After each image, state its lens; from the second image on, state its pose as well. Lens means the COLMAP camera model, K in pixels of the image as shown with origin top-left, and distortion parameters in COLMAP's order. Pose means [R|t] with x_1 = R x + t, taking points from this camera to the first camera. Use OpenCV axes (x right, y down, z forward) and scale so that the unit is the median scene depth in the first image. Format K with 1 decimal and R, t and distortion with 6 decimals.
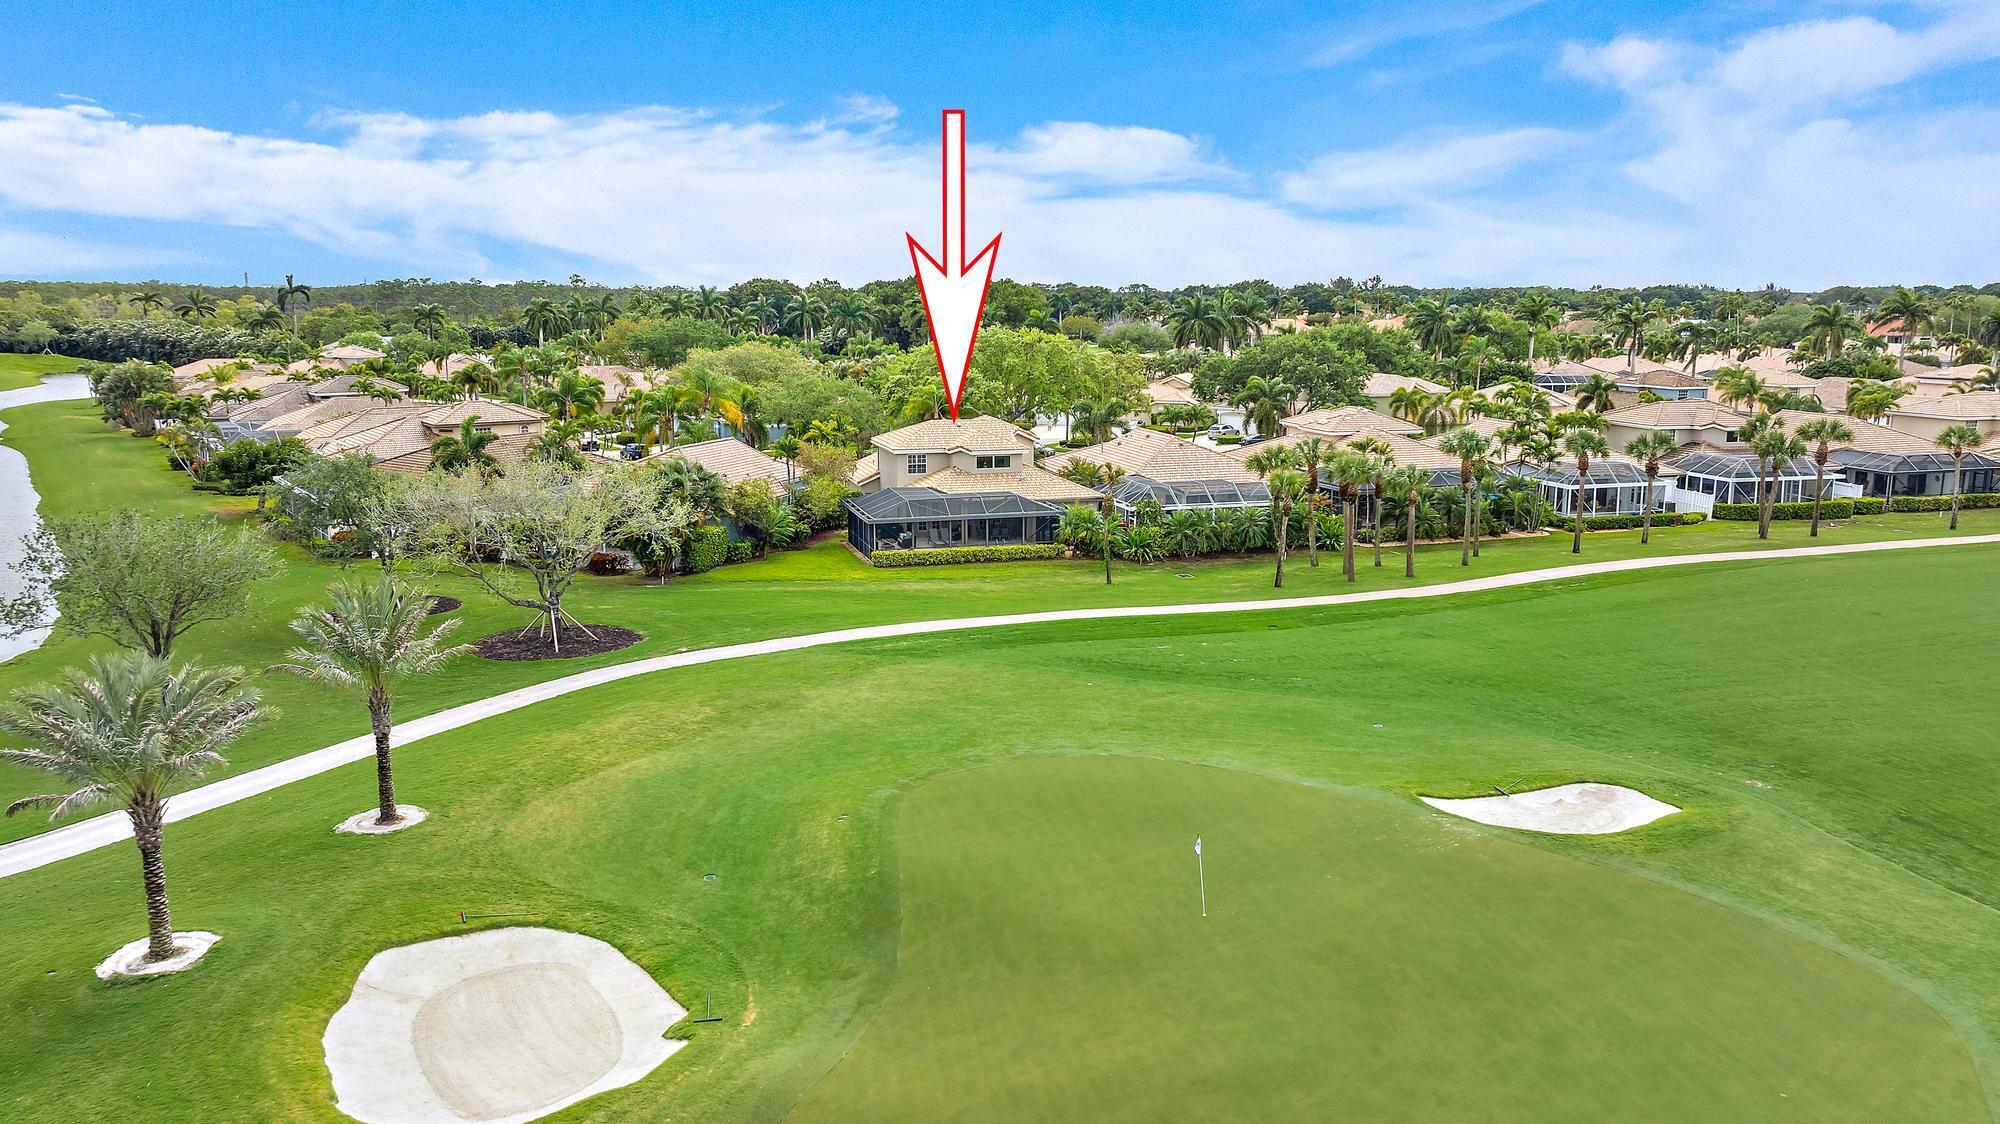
lens RADIAL K [[1468.5, 0, 1000.0], [0, 1468.5, 562.0], [0, 0, 1]] dist [-0.004013, 0.021294]
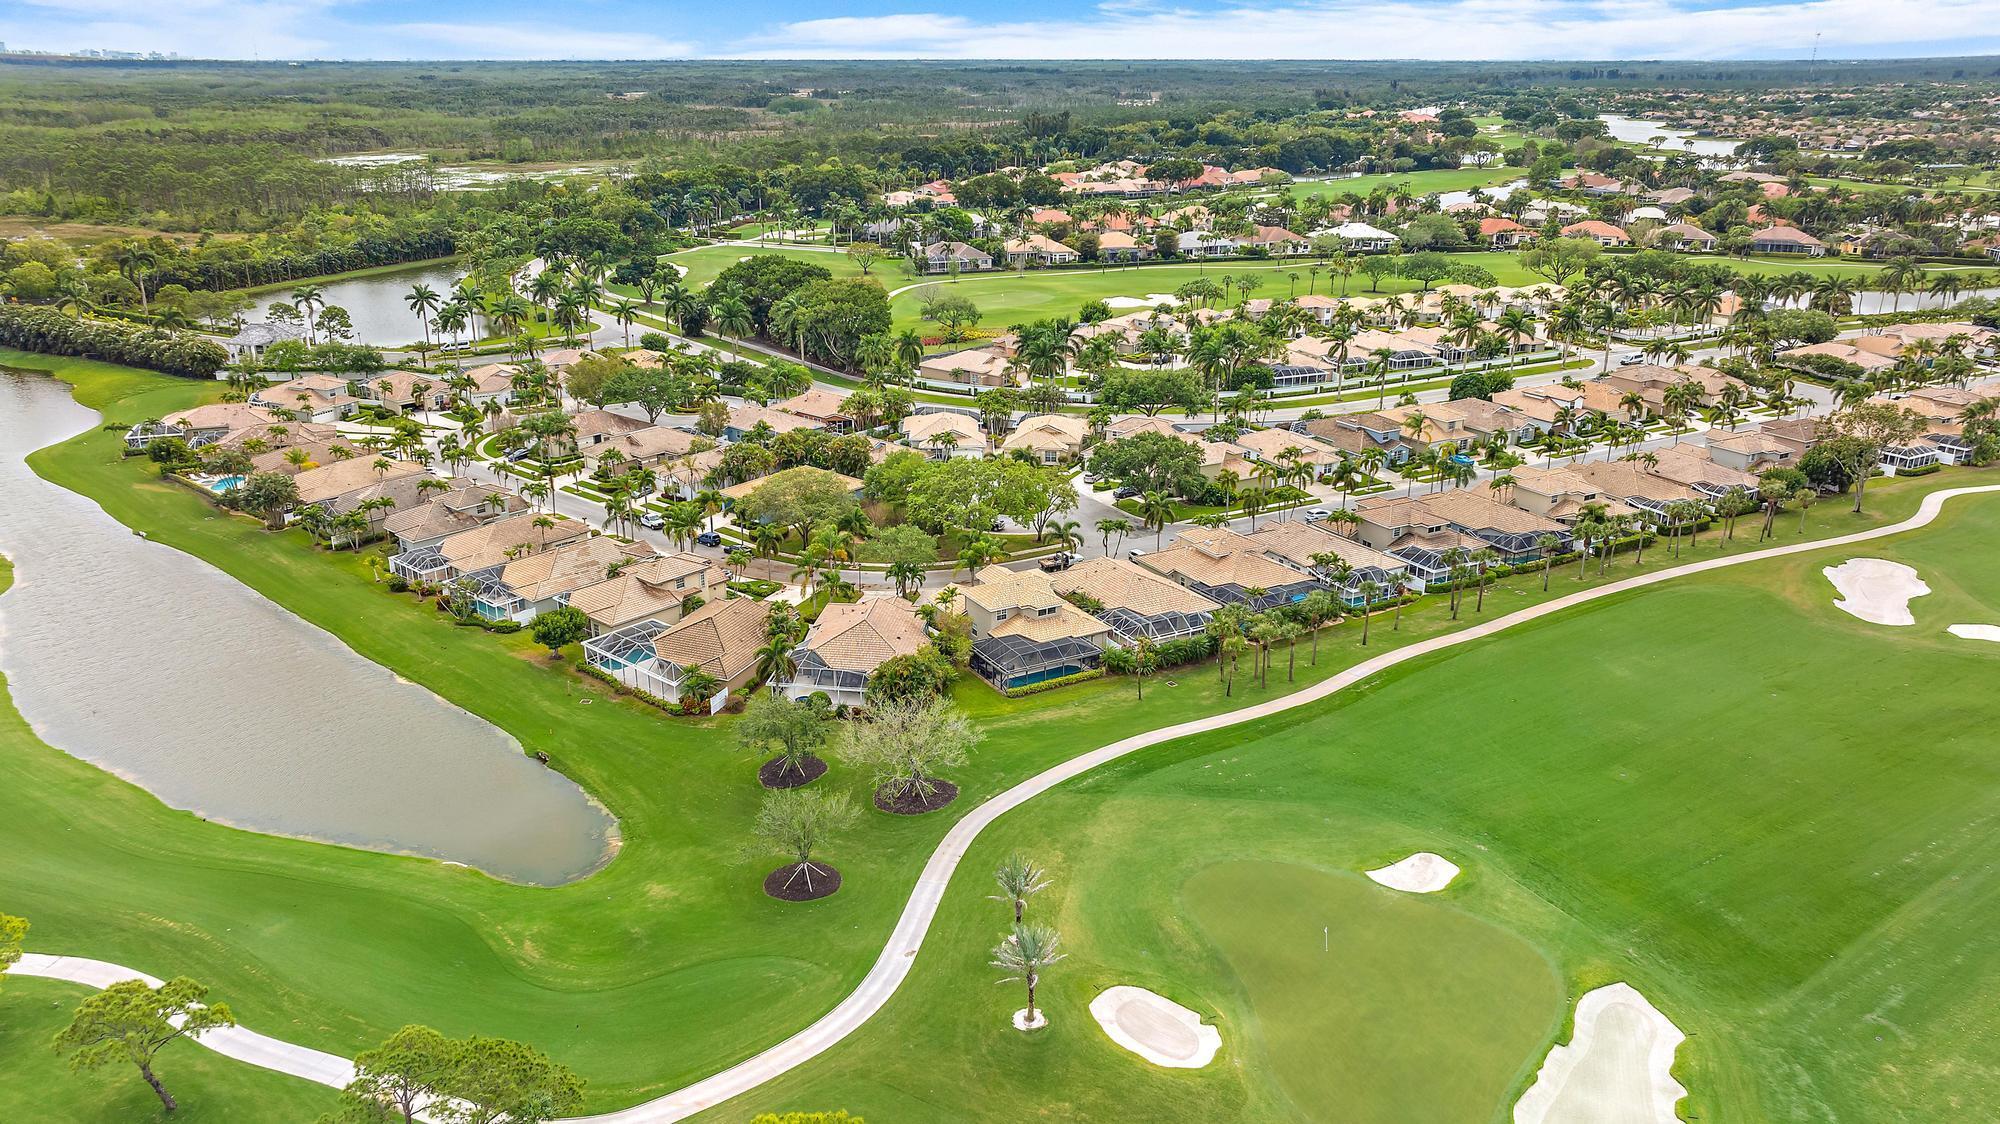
lens RADIAL K [[1468.5, 0, 1000.0], [0, 1468.5, 562.0], [0, 0, 1]] dist [-0.004013, 0.021294]
pose [[0.972560, -0.076212, 0.219817, -1.080414], [0.039205, 0.984999, 0.168047, -1.043211], [-0.229327, -0.154818, 0.960958, -1.561570]]
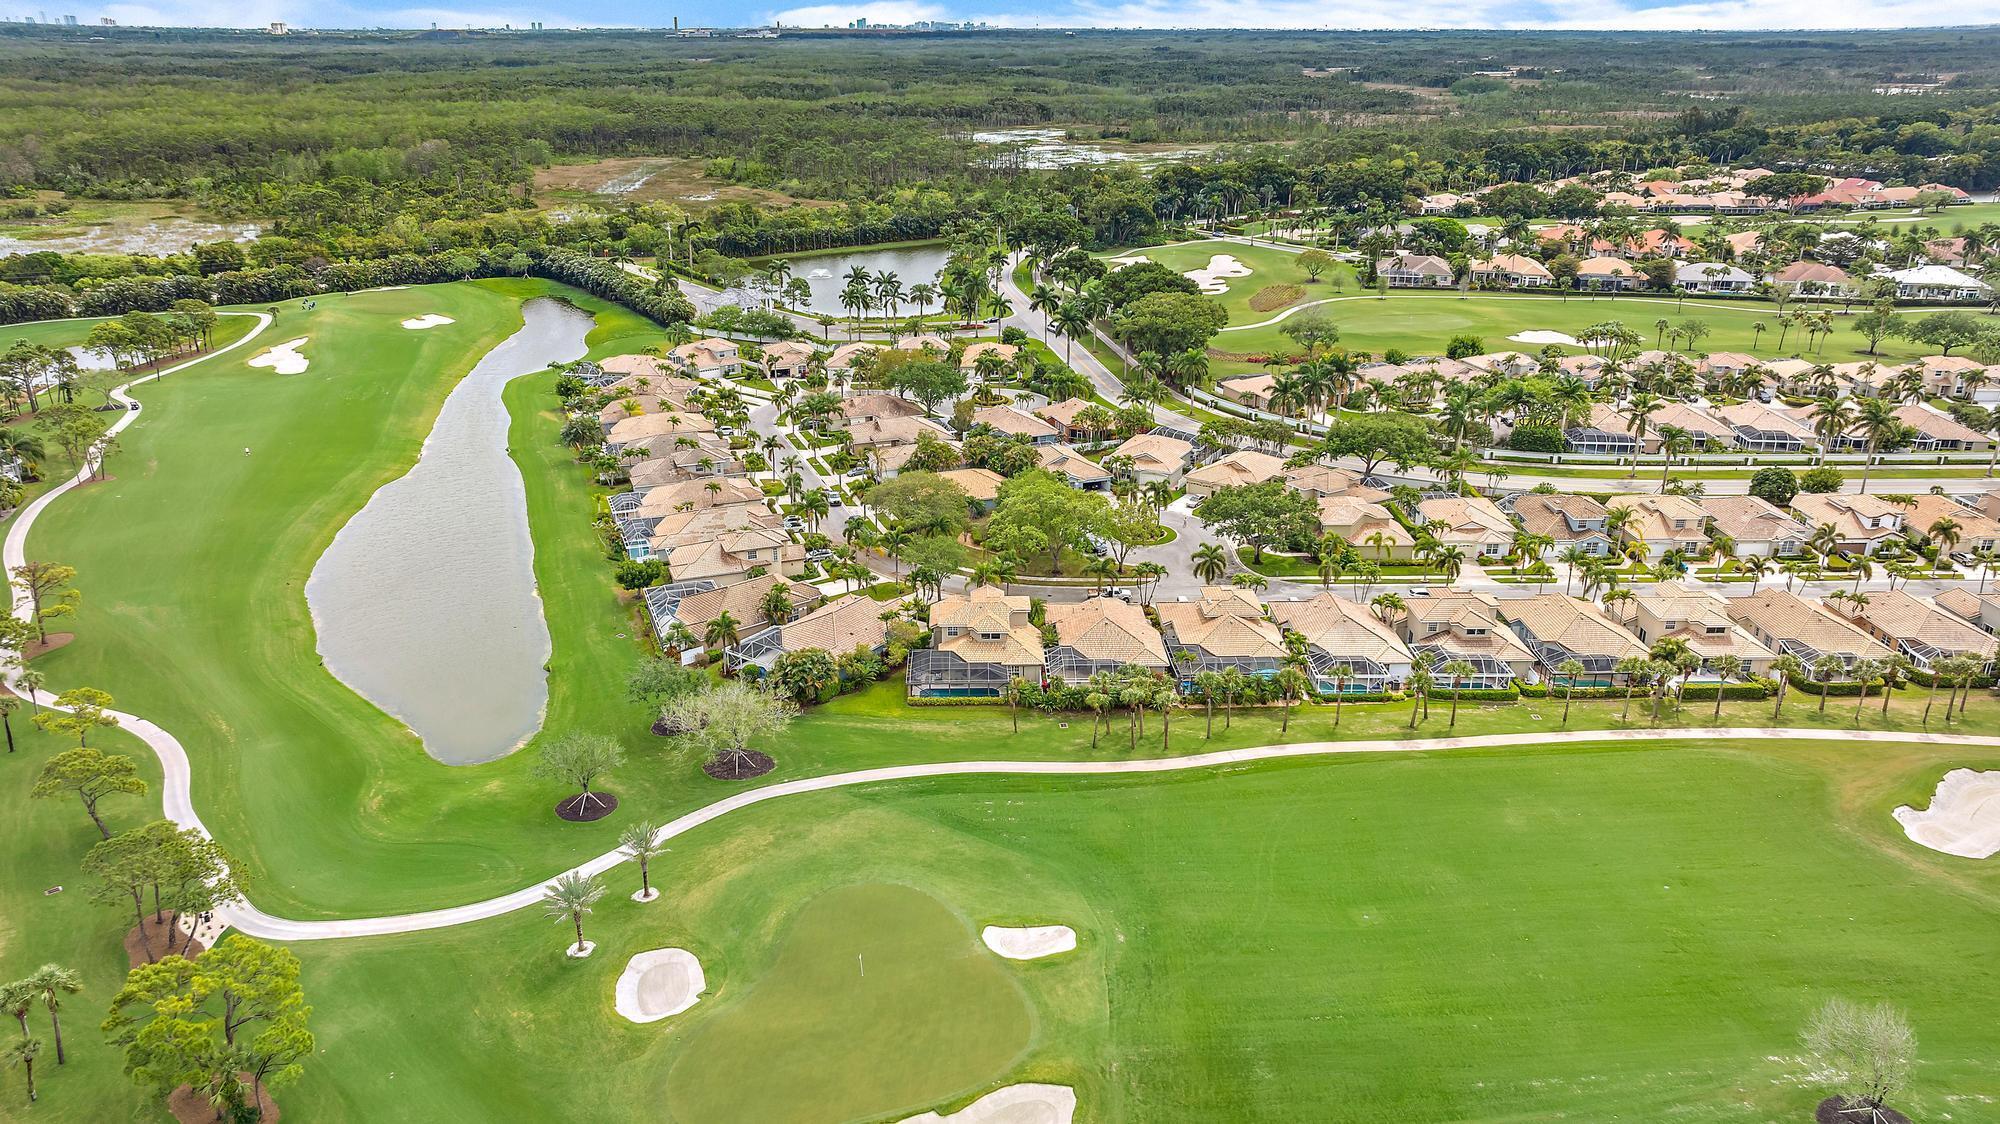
lens RADIAL K [[1468.5, 0, 1000.0], [0, 1468.5, 562.0], [0, 0, 1]] dist [-0.004013, 0.021294]
pose [[0.964705, 0.092019, -0.246730, 1.149120], [-0.044640, 0.980544, 0.191156, -1.299217], [0.259520, -0.173396, 0.950044, -1.875578]]
